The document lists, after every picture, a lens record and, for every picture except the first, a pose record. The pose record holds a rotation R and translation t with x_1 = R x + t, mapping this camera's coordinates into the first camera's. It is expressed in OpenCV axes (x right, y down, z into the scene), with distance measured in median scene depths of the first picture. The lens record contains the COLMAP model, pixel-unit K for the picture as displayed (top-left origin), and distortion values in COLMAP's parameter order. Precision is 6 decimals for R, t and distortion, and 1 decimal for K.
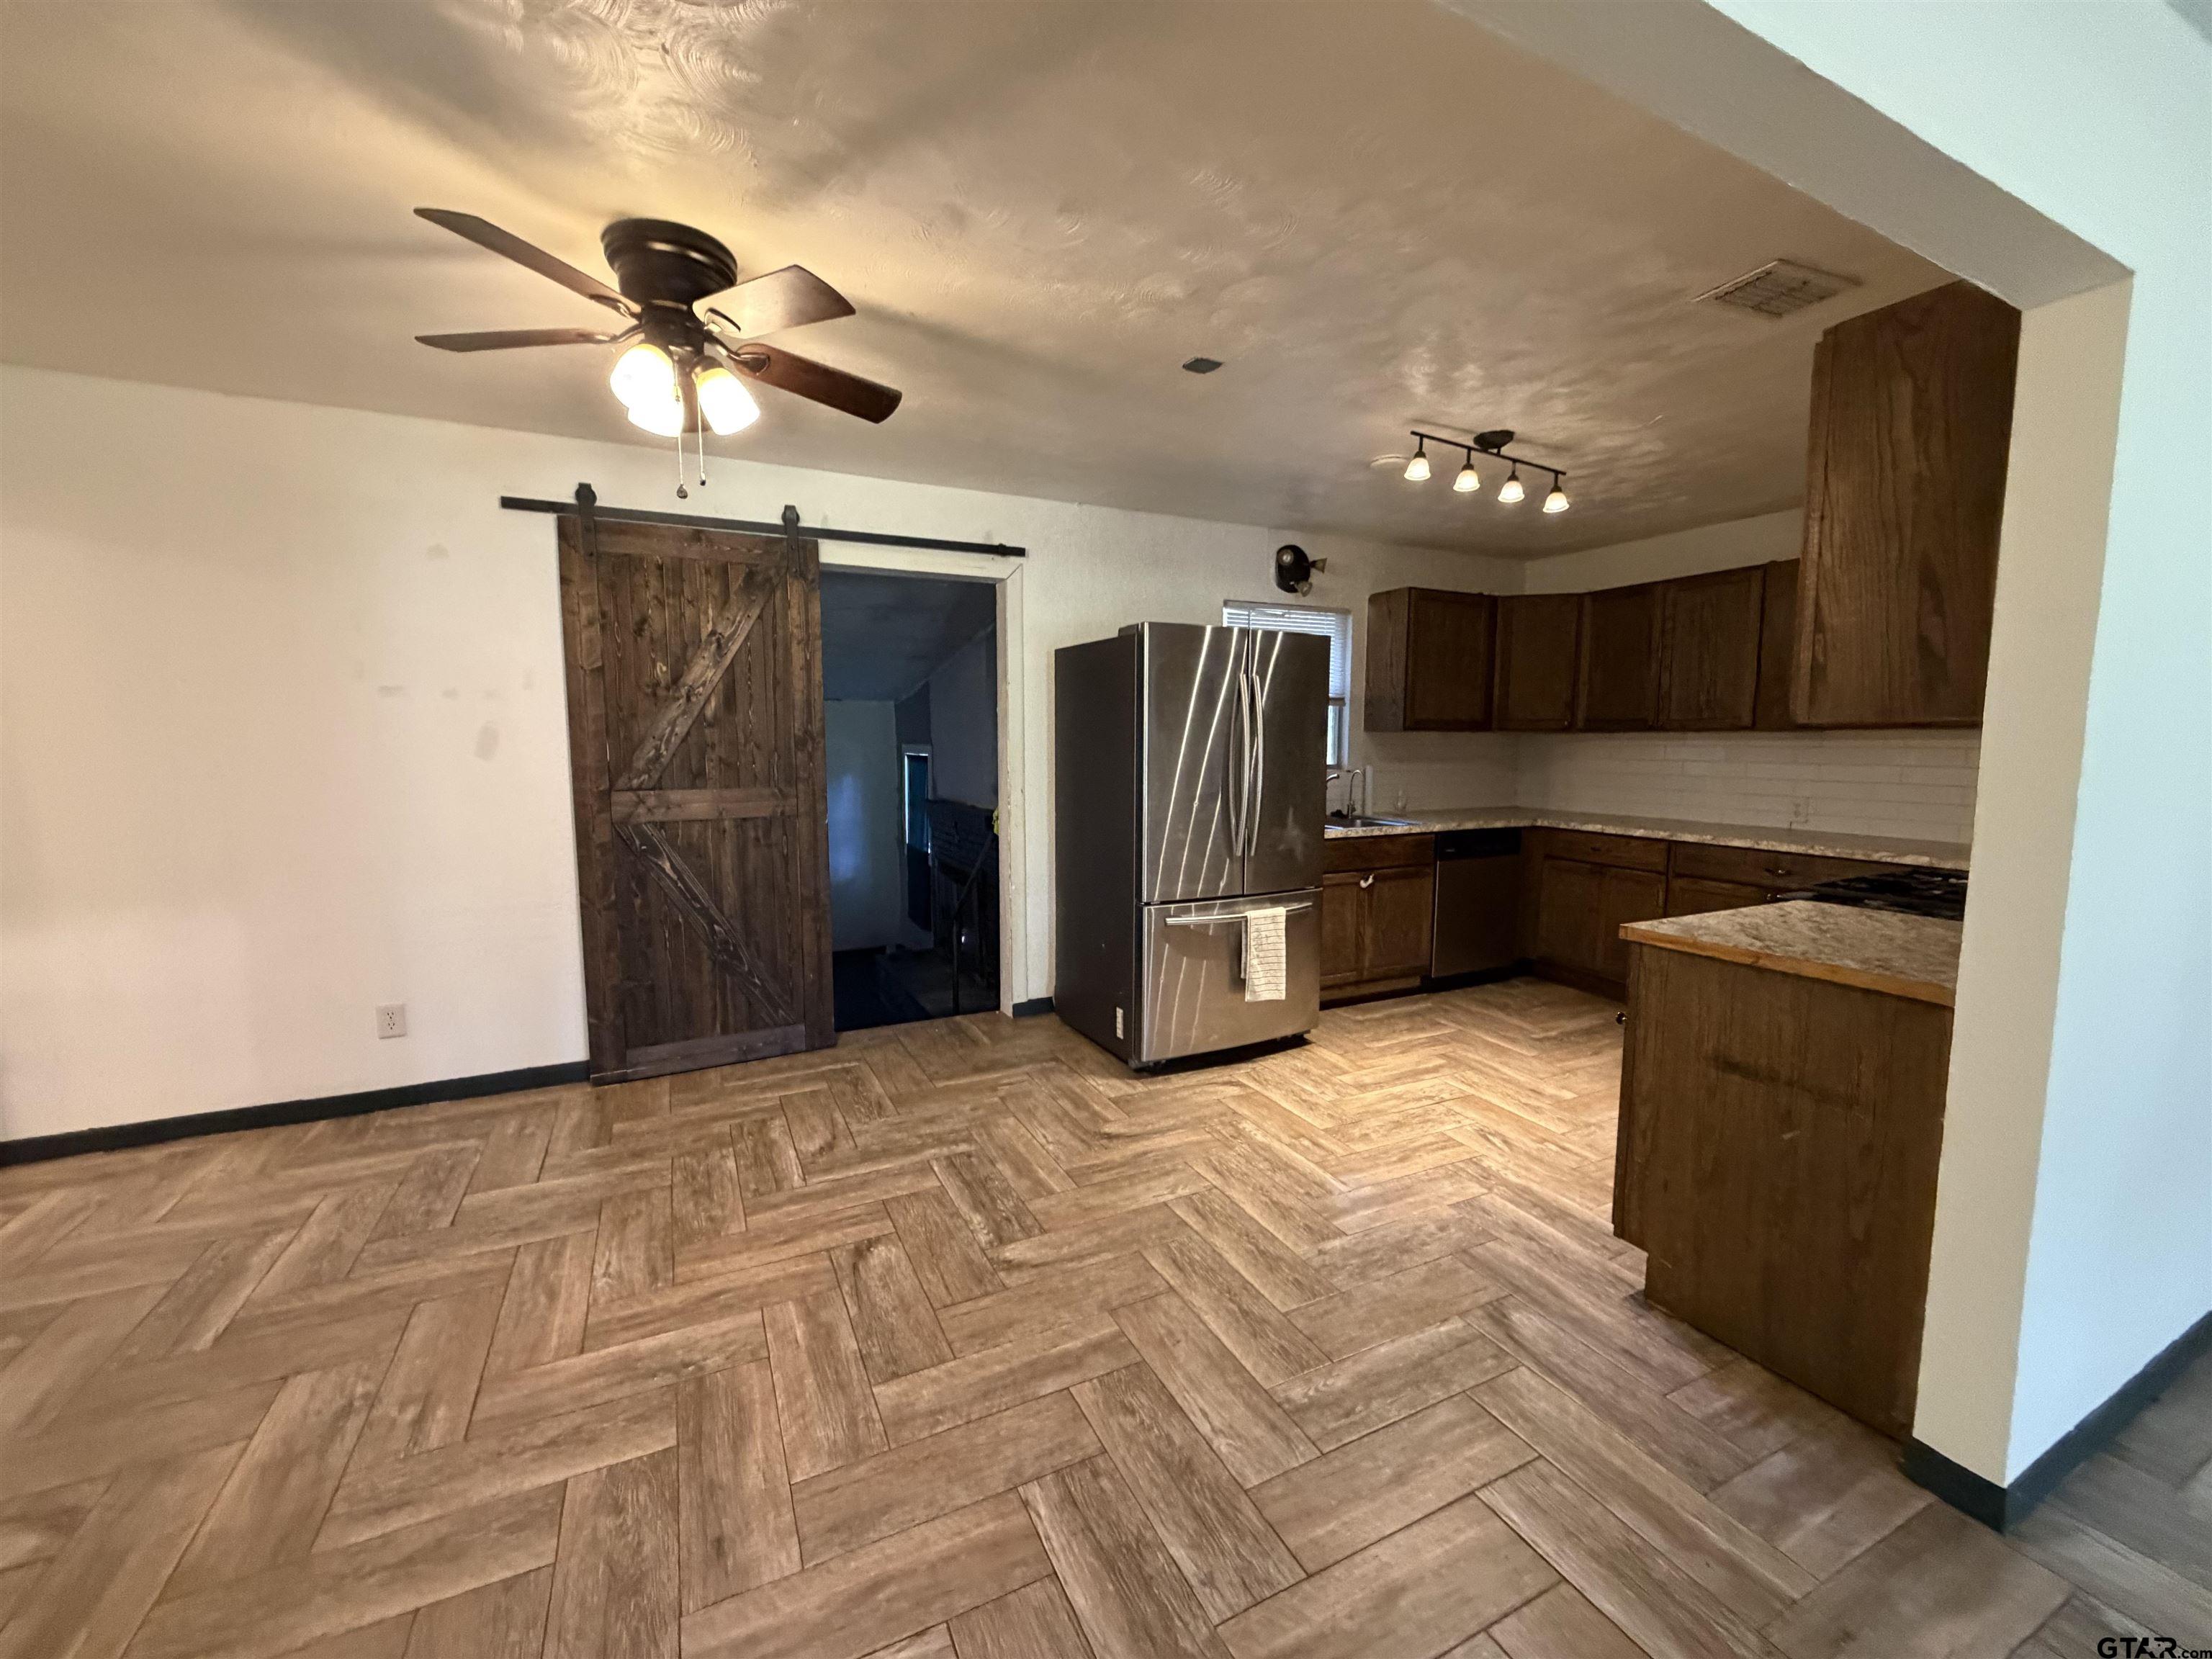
lens RADIAL K [[879.9, 0, 1100.6], [0, 879.9, 832.8], [0, 0, 1]] dist [-0.001649, 0.000365]
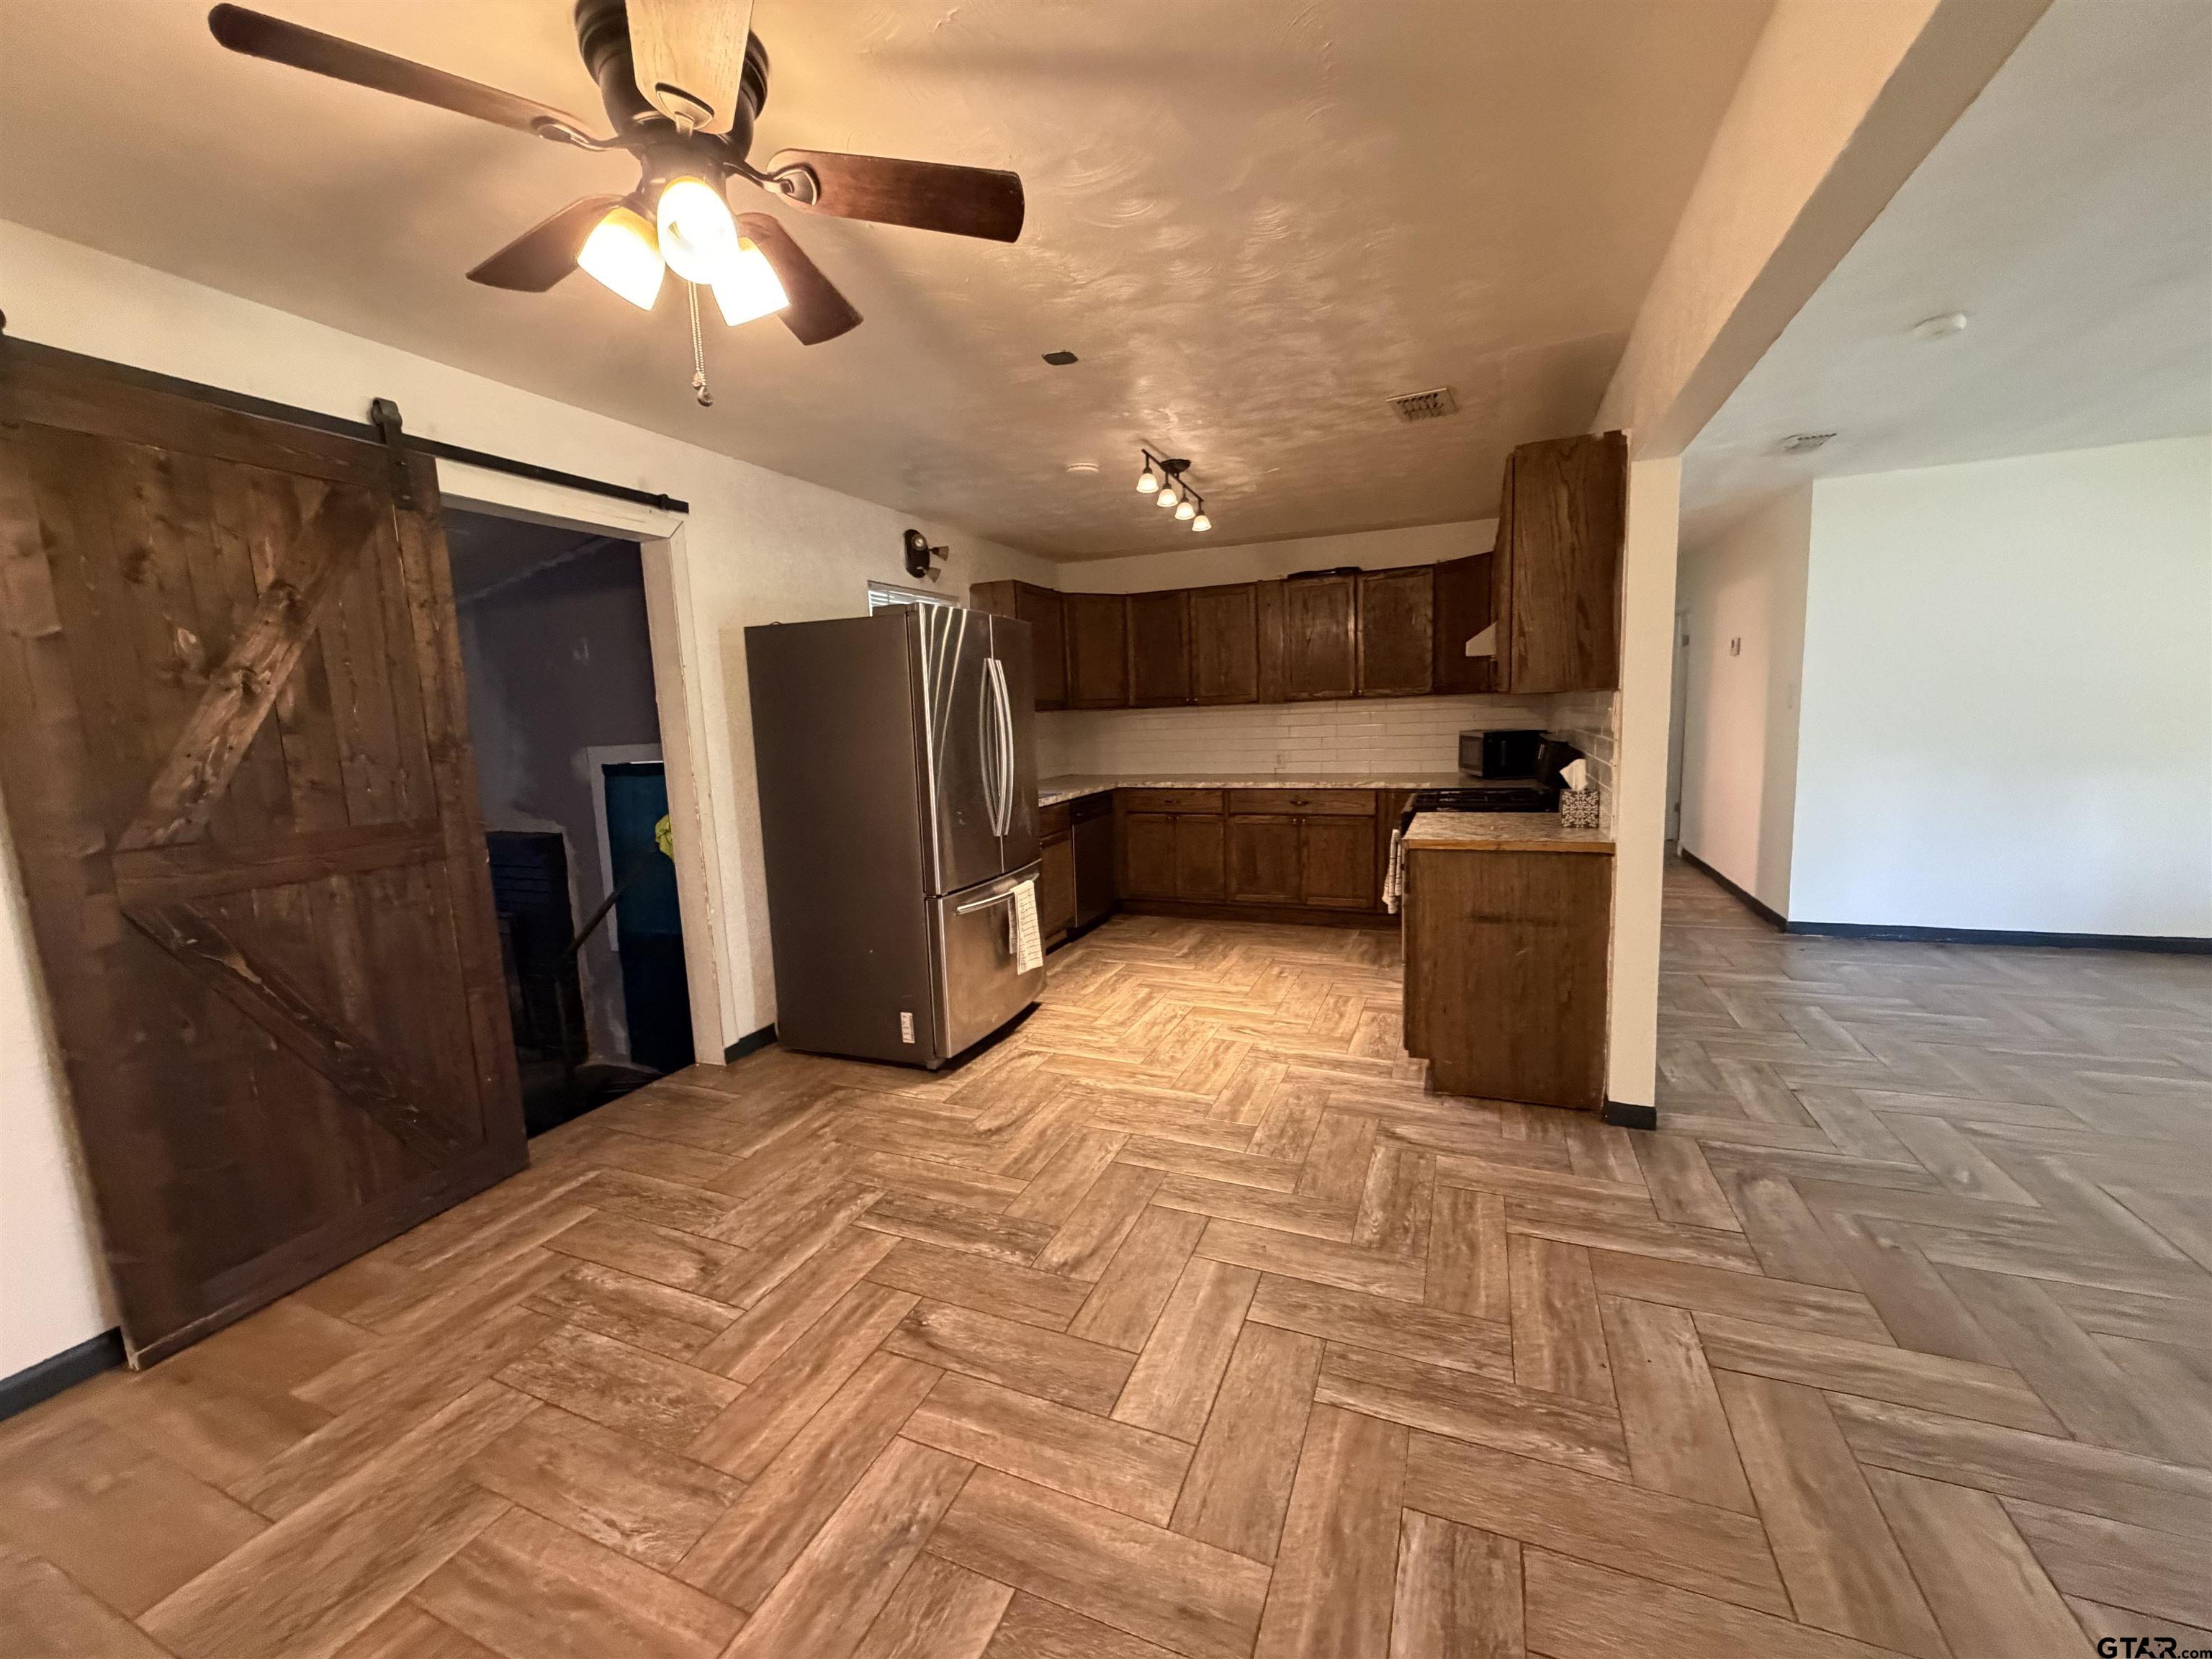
lens RADIAL K [[879.9, 0, 1100.3], [0, 879.9, 832.9], [0, 0, 1]] dist [-0.001649, 0.000365]
pose [[0.752665, -0.118030, 0.647738, -0.437892], [0.107620, 0.992624, 0.055821, -0.023360], [-0.649549, 0.027695, 0.759816, 0.151286]]
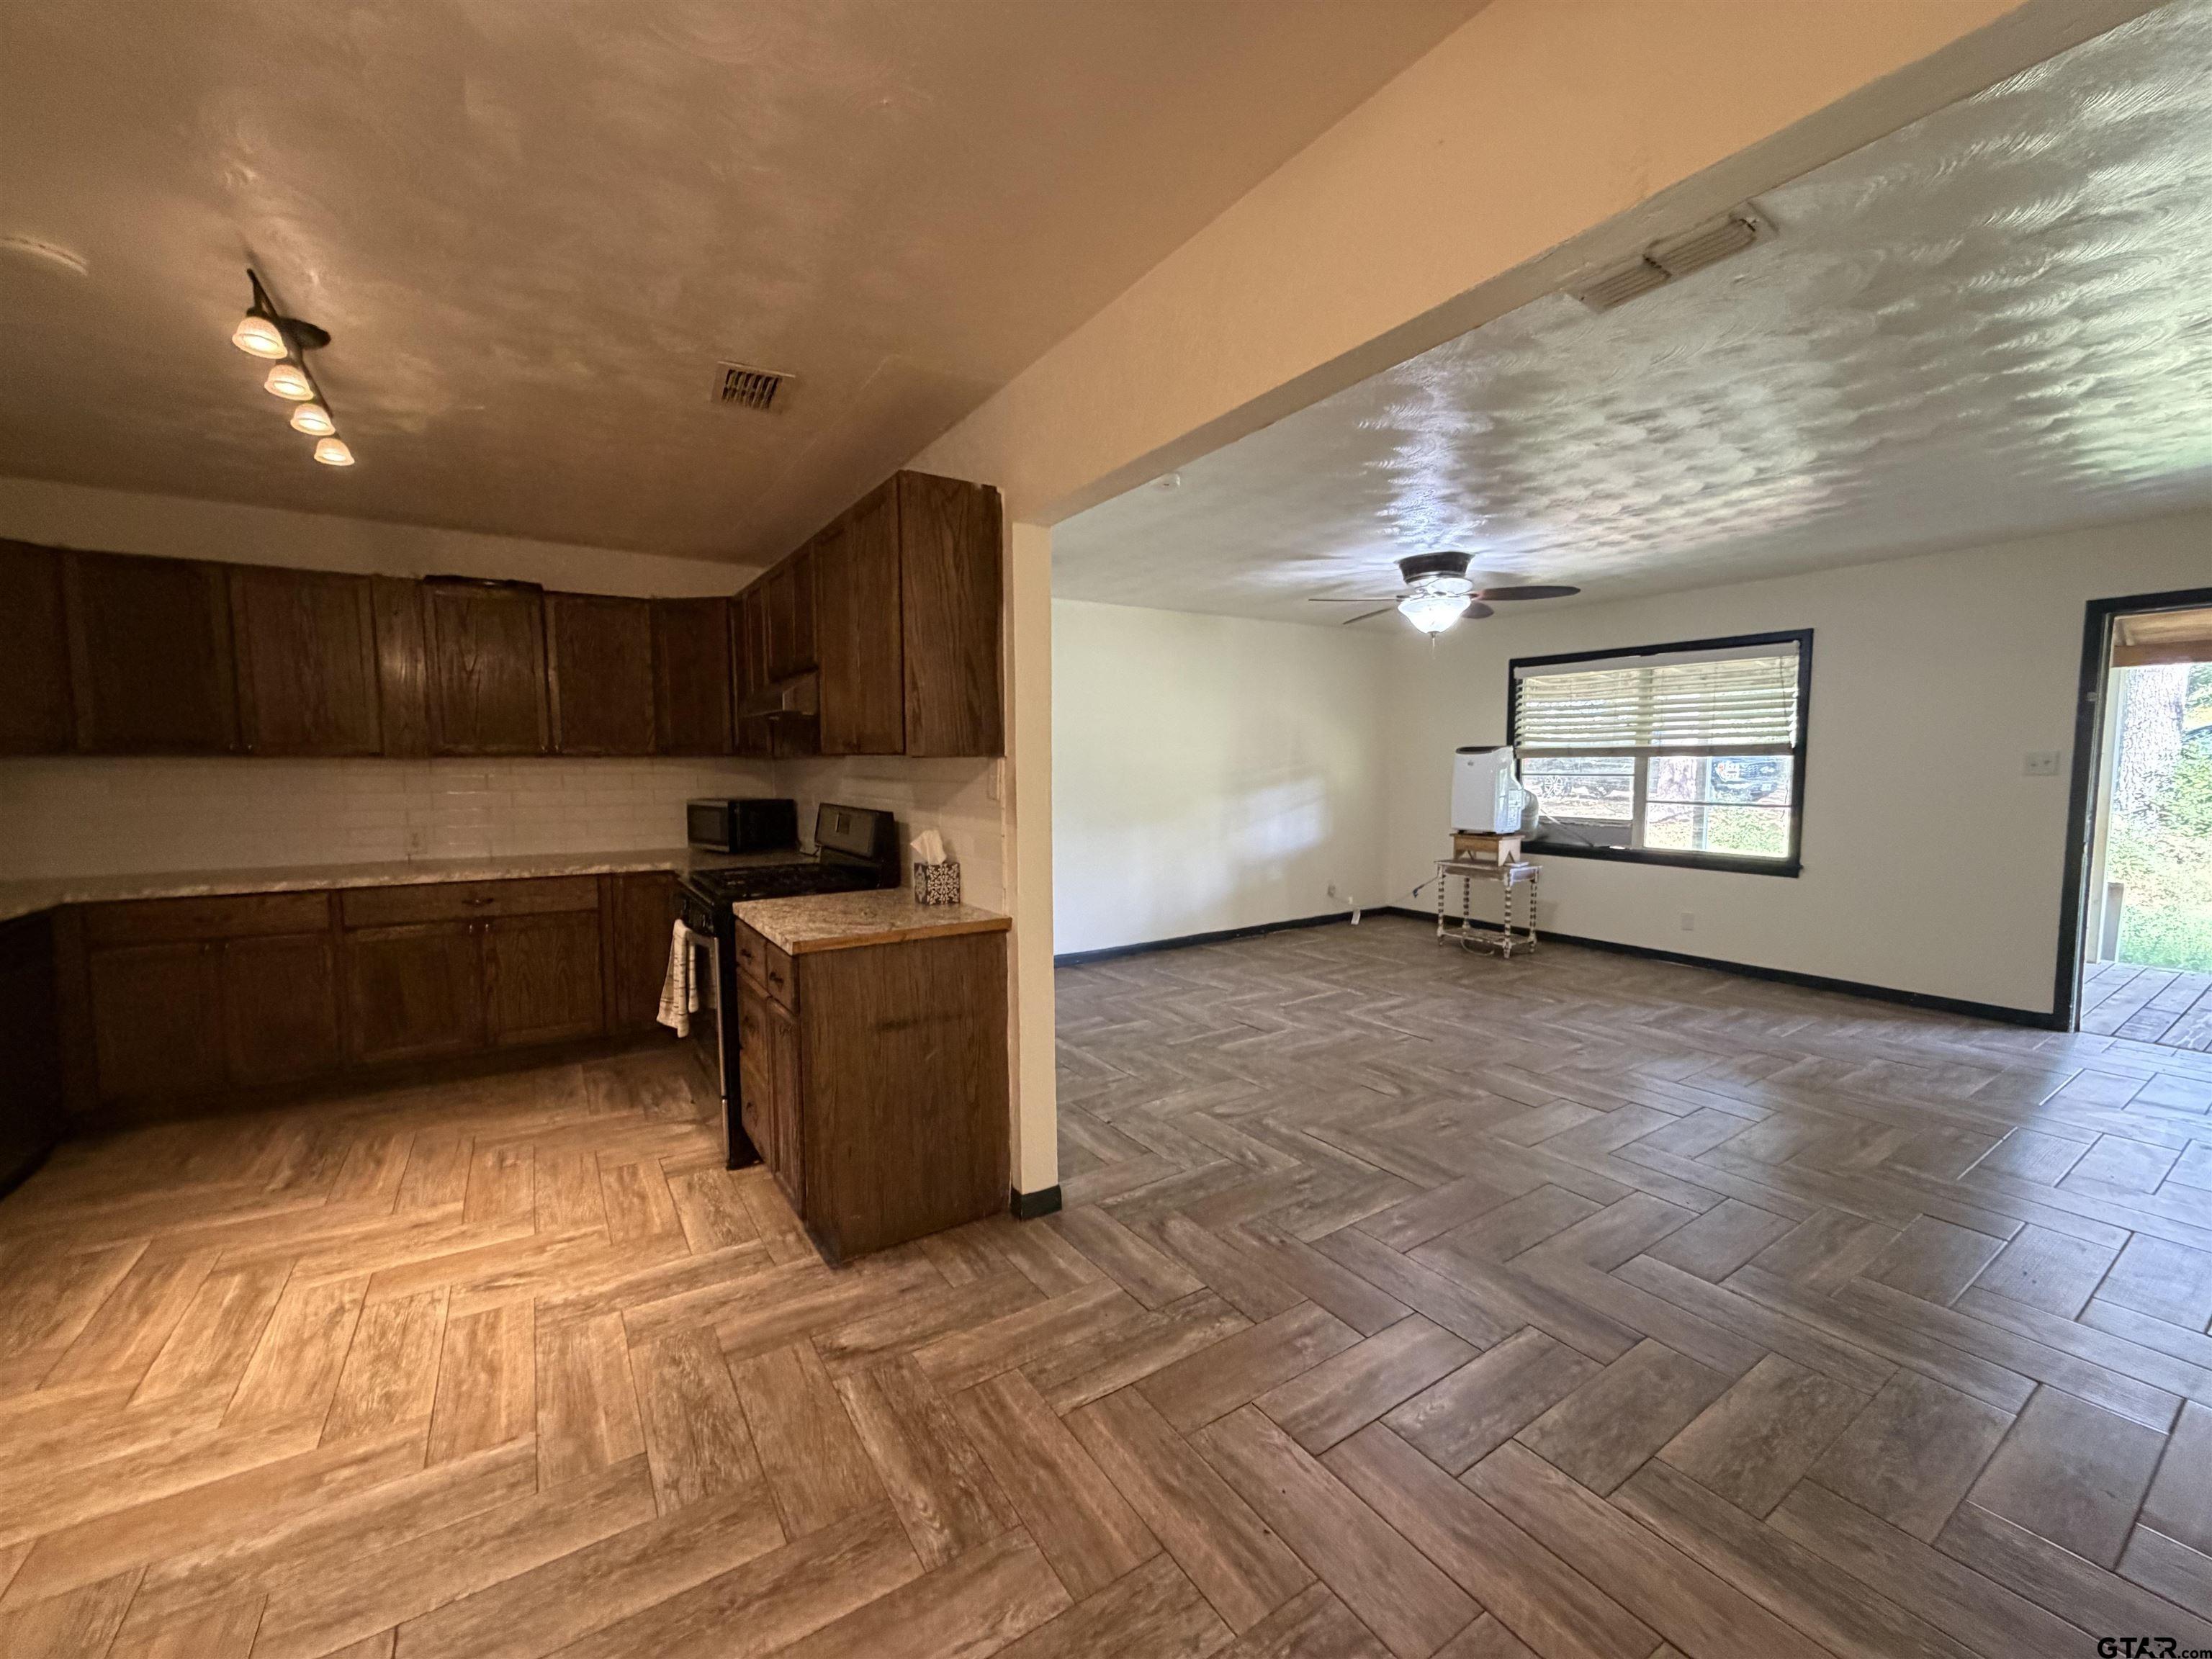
lens RADIAL K [[879.9, 0, 1100.3], [0, 879.9, 834.2], [0, 0, 1]] dist [-0.001649, 0.000365]
pose [[-0.122526, -0.079124, 0.989306, -0.314483], [0.105831, 0.990092, 0.092294, -0.052741], [-0.986807, 0.116008, -0.112938, 0.465358]]
